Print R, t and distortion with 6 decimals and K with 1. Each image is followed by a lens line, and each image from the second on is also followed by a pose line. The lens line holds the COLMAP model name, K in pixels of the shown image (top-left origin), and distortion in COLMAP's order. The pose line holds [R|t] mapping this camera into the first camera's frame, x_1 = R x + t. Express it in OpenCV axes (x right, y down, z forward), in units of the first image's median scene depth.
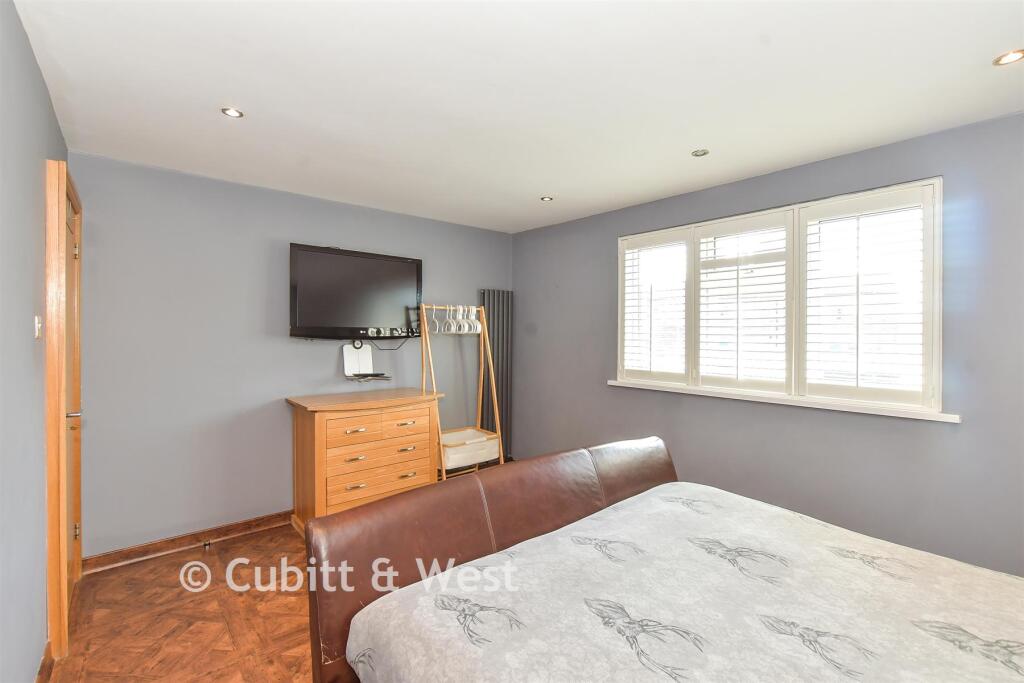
lens RADIAL K [[448.9, 0, 509.1], [0, 448.9, 339.6], [0, 0, 1]] dist [-0.026948, 0.006971]
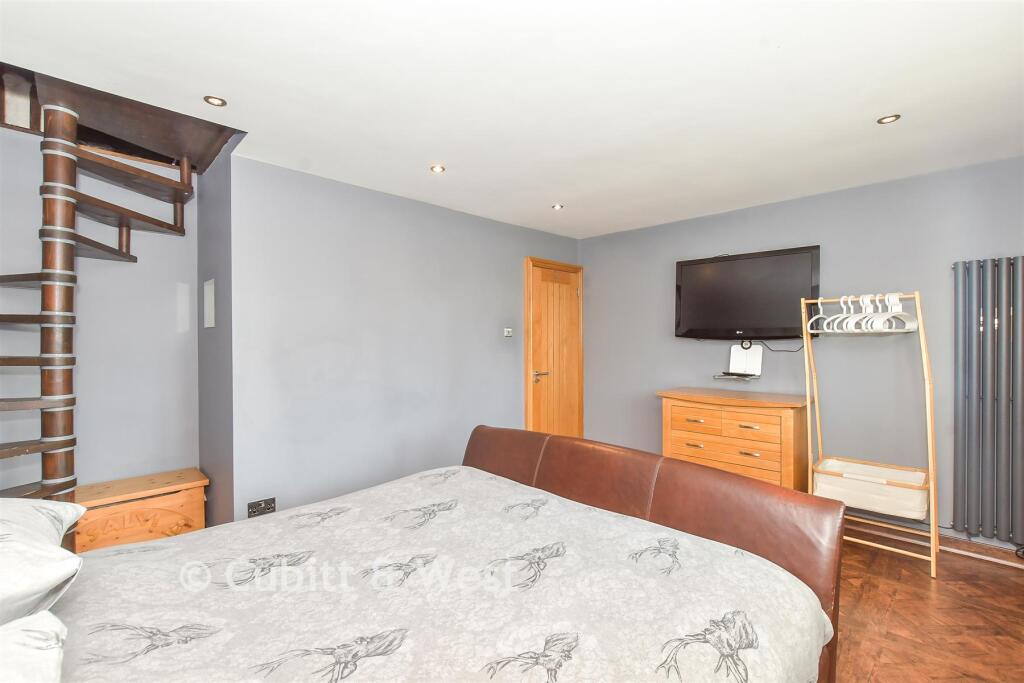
lens RADIAL K [[448.9, 0, 509.1], [0, 448.9, 339.6], [0, 0, 1]] dist [-0.026948, 0.006971]
pose [[0.074552, -0.004571, -0.997207, 0.743276], [-0.013300, 0.999896, -0.005578, 0.014286], [0.997128, 0.013679, 0.074483, 0.452404]]
